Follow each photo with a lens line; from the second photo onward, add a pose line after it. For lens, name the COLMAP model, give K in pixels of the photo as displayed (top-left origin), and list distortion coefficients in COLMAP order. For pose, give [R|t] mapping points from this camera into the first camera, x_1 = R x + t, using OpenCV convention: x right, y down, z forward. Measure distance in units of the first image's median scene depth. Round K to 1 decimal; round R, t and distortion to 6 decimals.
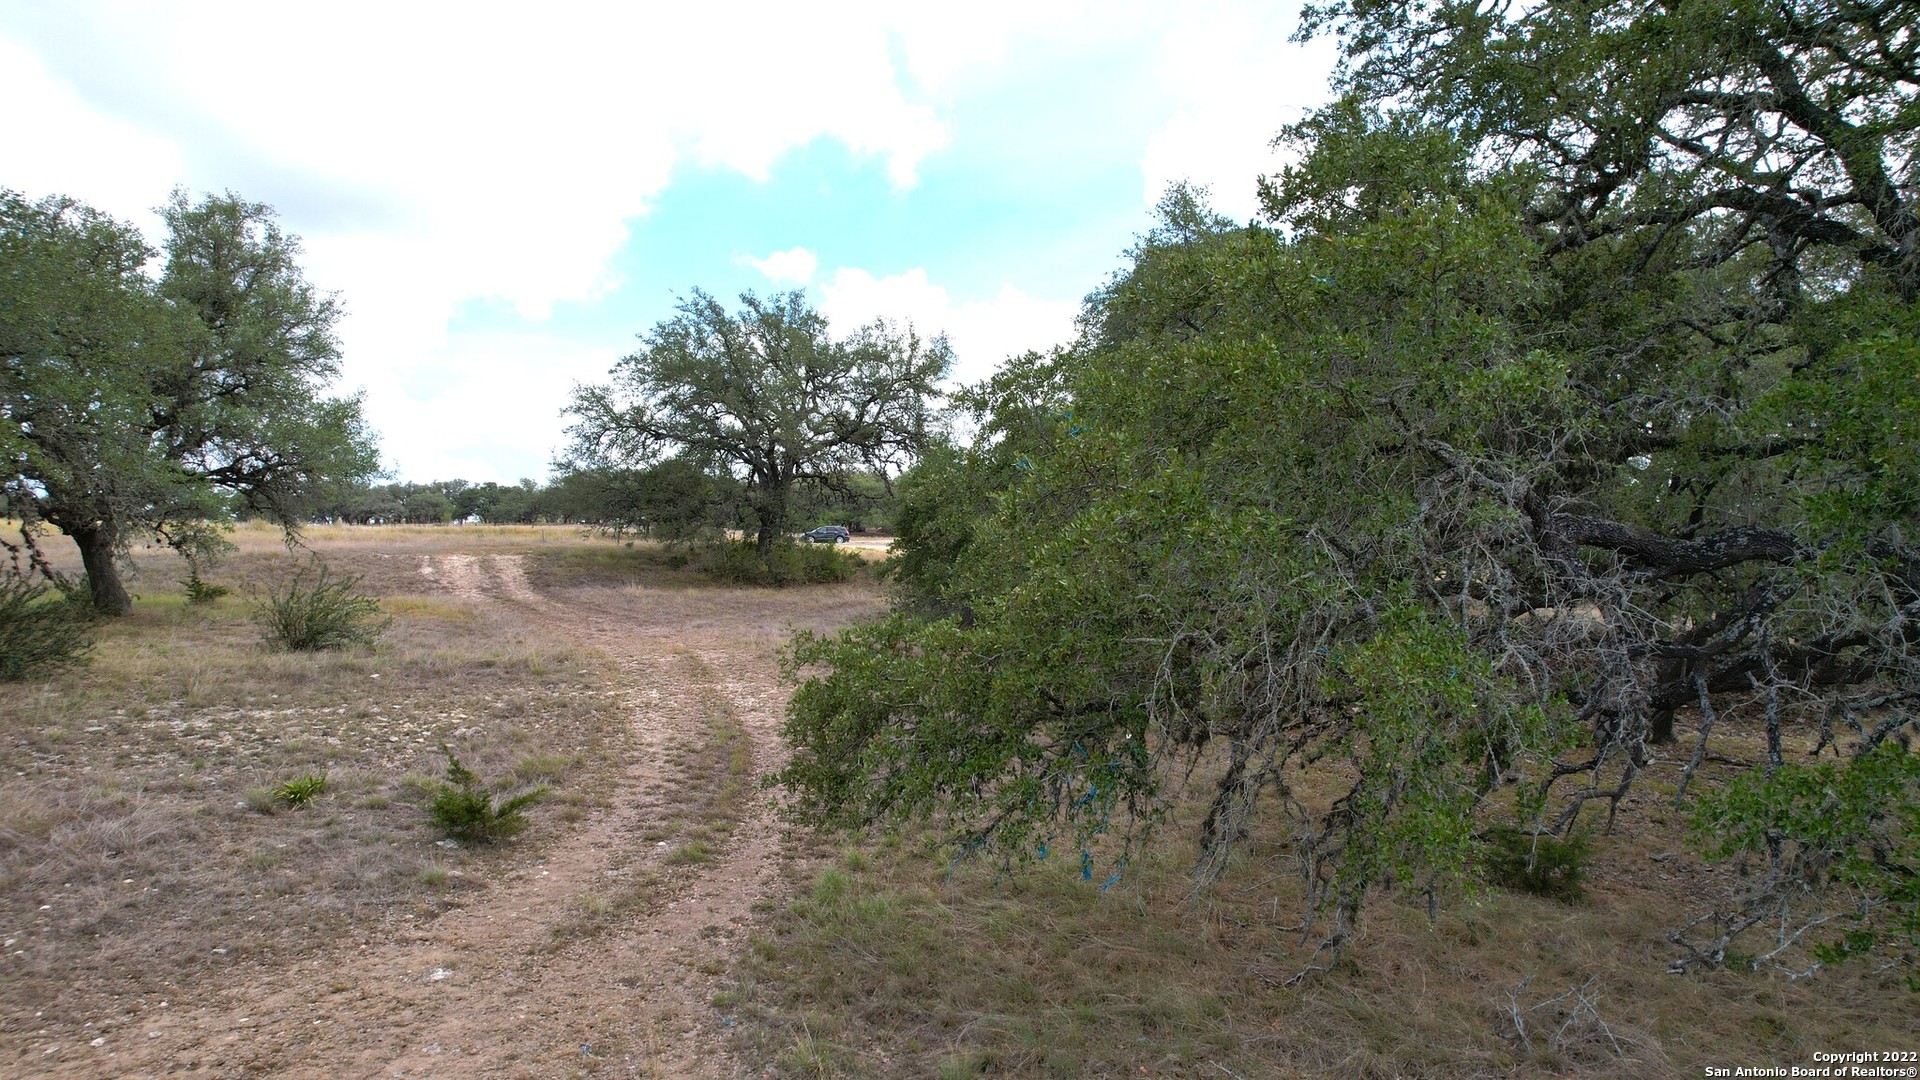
lens RADIAL K [[1237.4, 0, 955.7], [0, 1237.4, 536.7], [0, 0, 1]] dist [-0.007354, 0.001236]
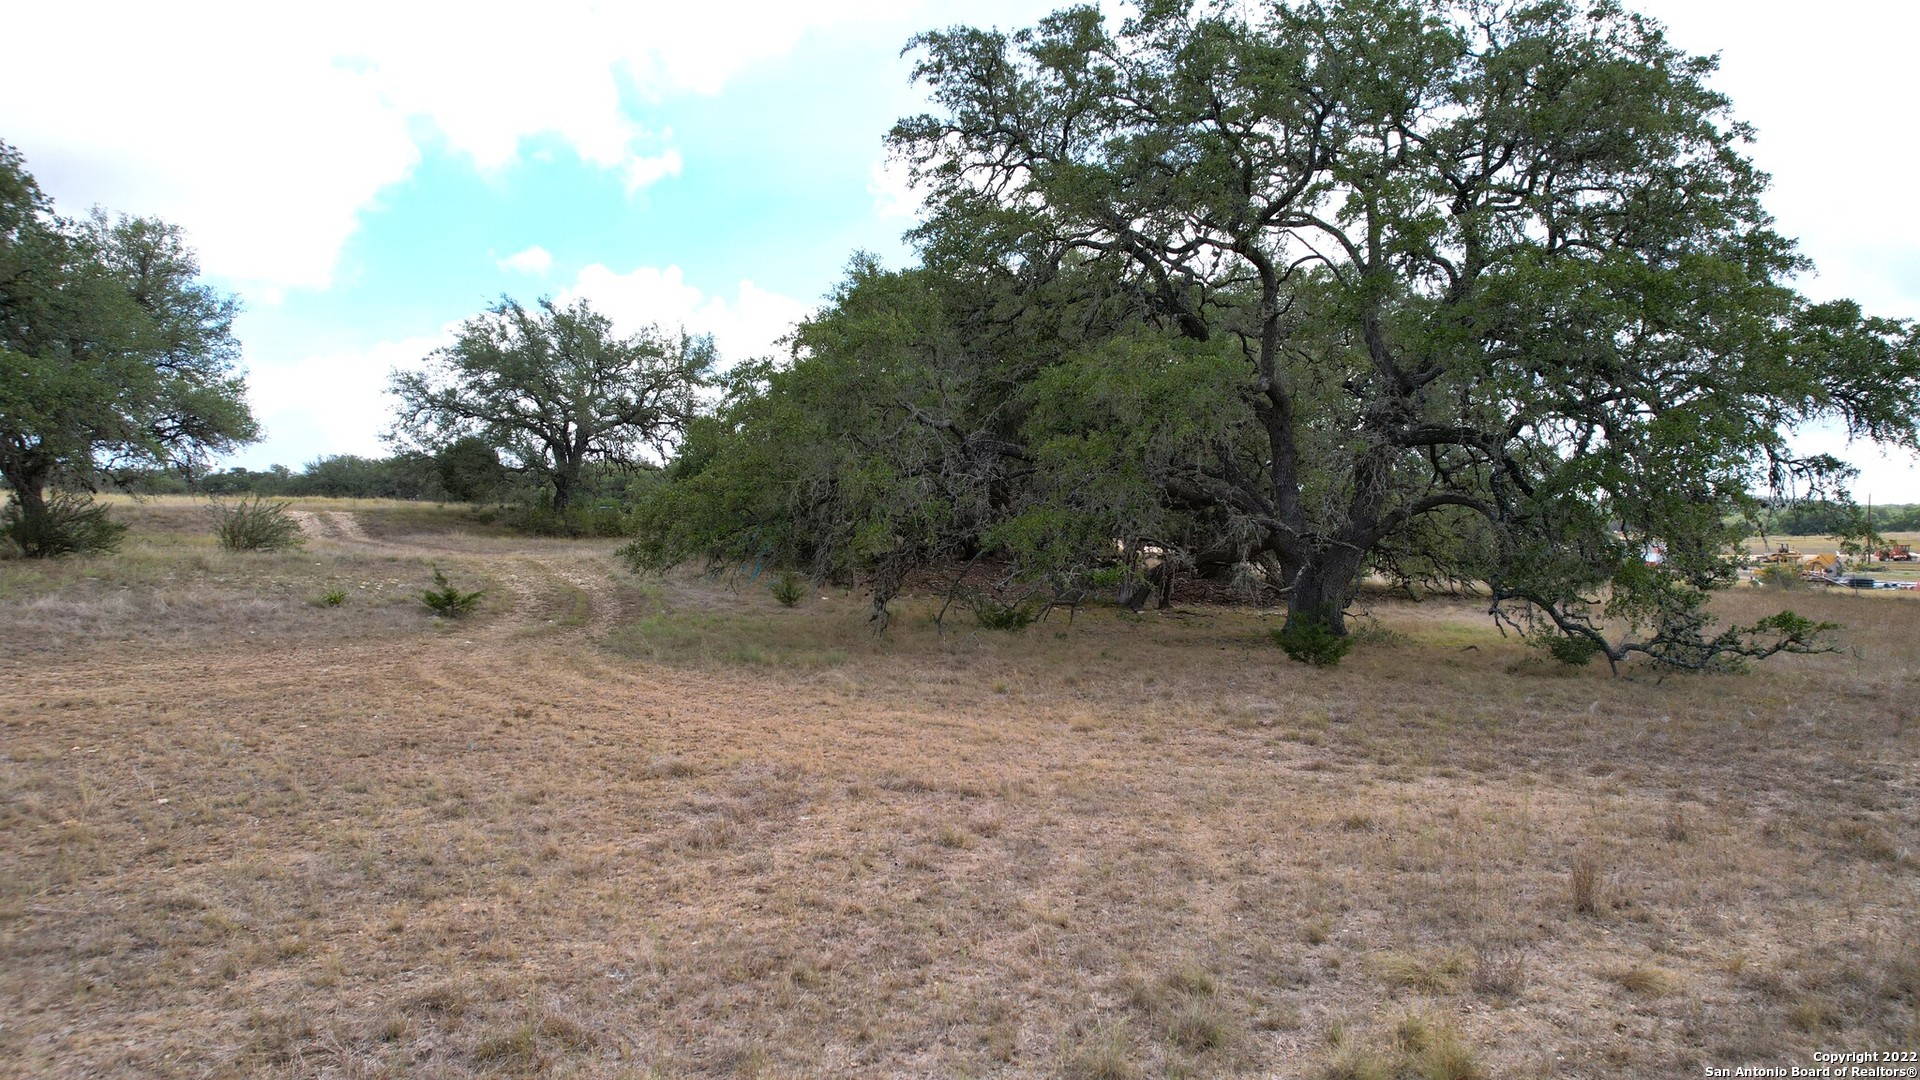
lens RADIAL K [[1237.4, 0, 956.6], [0, 1237.4, 549.3], [0, 0, 1]] dist [-0.007354, 0.001236]
pose [[0.982970, -0.001796, 0.183758, 0.005141], [-0.000398, 0.999929, 0.011904, 0.034354], [-0.183767, -0.011775, 0.982899, -0.262474]]
